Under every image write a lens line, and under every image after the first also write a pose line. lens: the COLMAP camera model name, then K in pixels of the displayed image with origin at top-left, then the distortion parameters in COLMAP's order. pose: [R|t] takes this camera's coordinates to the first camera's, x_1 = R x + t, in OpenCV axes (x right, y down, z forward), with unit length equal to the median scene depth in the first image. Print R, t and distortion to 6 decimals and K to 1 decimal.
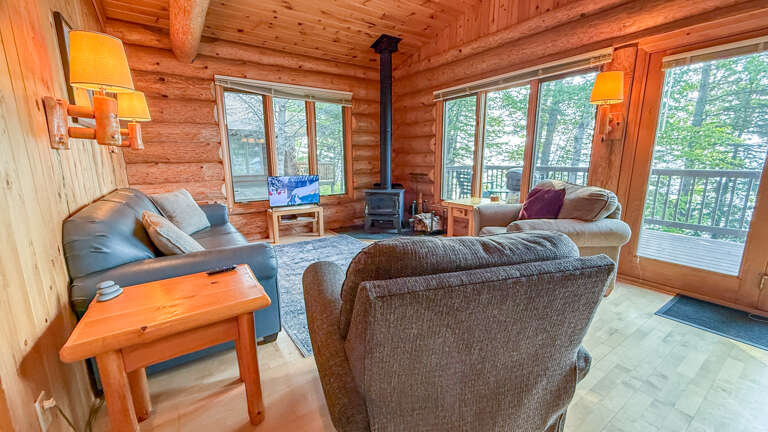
lens RADIAL K [[308.4, 0, 379.8], [0, 308.4, 217.5], [0, 0, 1]] dist [-0.000320, -0.000316]
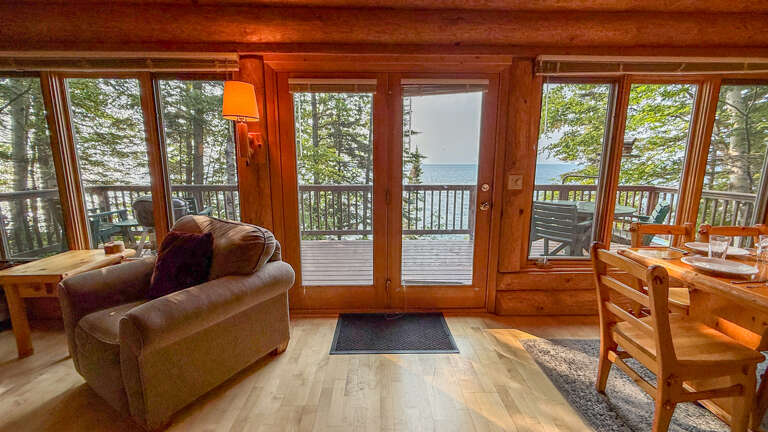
lens RADIAL K [[308.4, 0, 382.4], [0, 308.4, 217.8], [0, 0, 1]] dist [-0.000320, -0.000316]
pose [[0.540133, -0.137516, 0.830268, 0.213774], [0.158348, 0.985545, 0.060221, -0.103339], [-0.826548, 0.098944, 0.554101, 0.257692]]
